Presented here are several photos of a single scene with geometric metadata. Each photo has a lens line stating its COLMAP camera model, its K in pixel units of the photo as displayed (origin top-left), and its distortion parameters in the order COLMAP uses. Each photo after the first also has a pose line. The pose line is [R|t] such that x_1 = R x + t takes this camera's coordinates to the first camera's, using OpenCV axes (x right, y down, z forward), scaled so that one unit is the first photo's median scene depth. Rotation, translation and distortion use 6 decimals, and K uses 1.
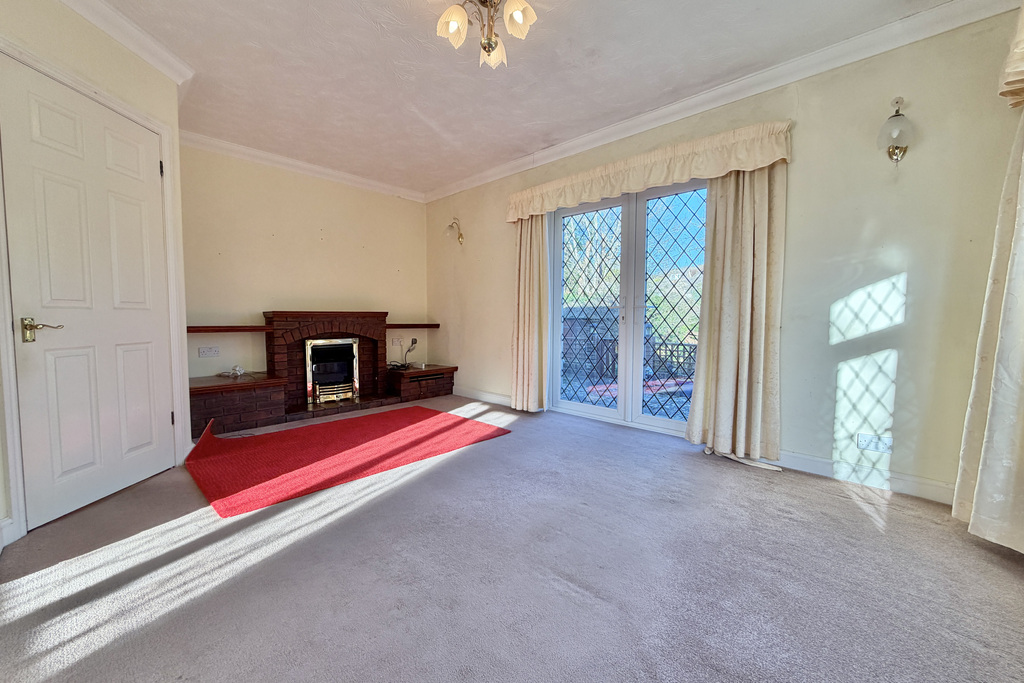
lens RADIAL K [[409.0, 0, 509.8], [0, 409.0, 341.1], [0, 0, 1]] dist [-0.001603, -0.000081]
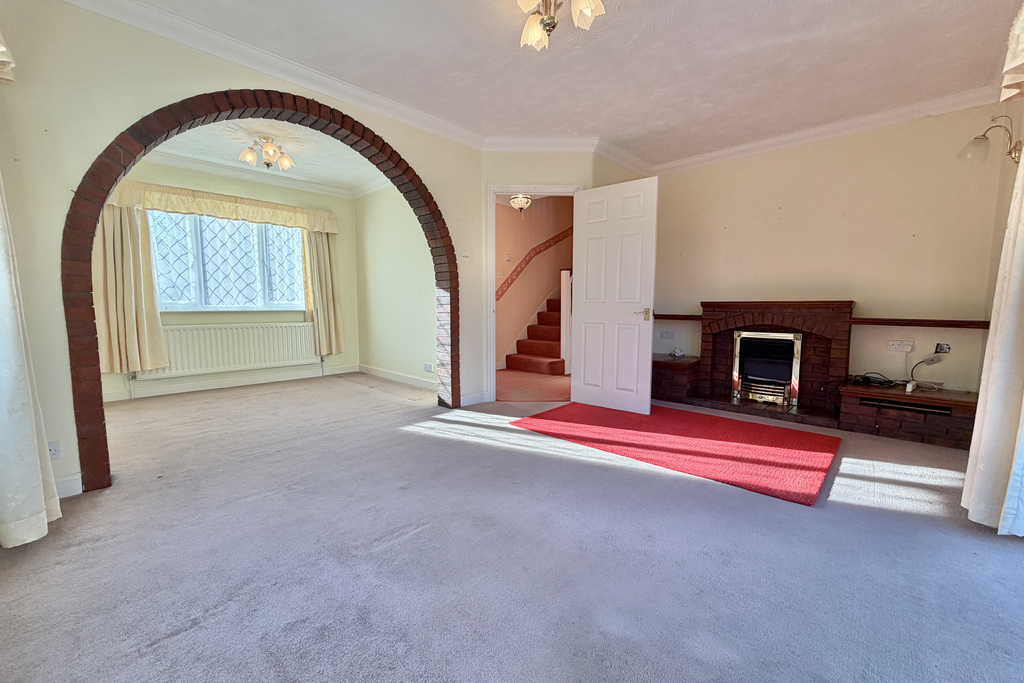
lens RADIAL K [[409.0, 0, 509.8], [0, 409.0, 341.1], [0, 0, 1]] dist [-0.001603, -0.000081]
pose [[0.001255, 0.086315, -0.996267, 0.696827], [-0.061433, 0.994393, 0.086075, -0.043886], [0.998110, 0.061095, 0.006551, 0.685919]]
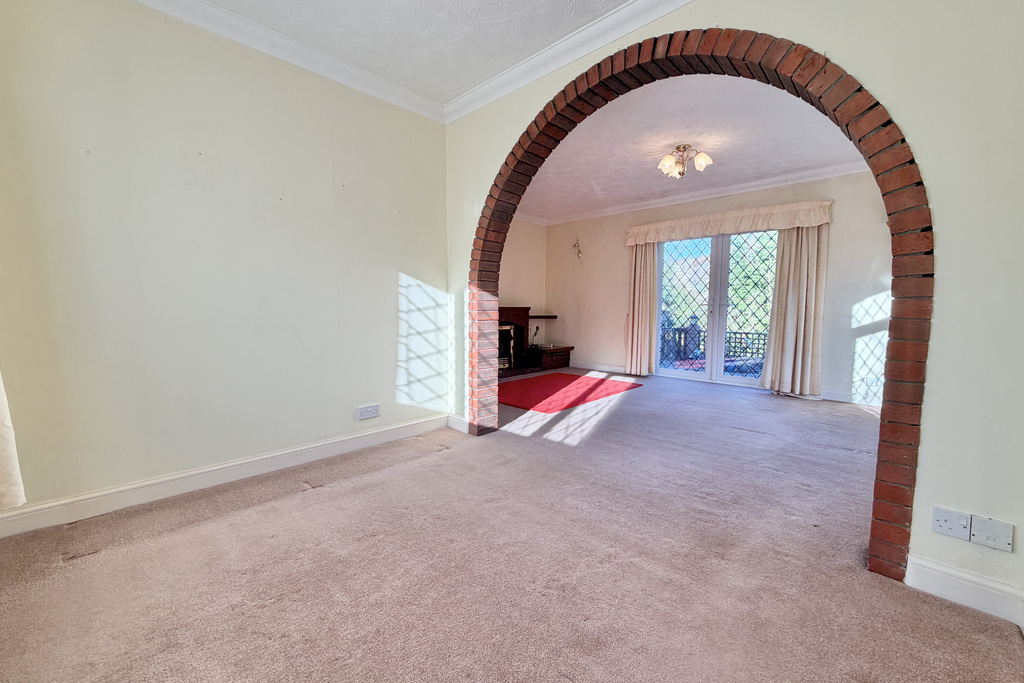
lens RADIAL K [[409.0, 0, 509.8], [0, 409.0, 341.1], [0, 0, 1]] dist [-0.001603, -0.000081]
pose [[0.999987, 0.002594, 0.004332, -0.632934], [-0.002685, 0.999772, 0.021163, 0.027874], [-0.004276, -0.021175, 0.999767, -0.686710]]
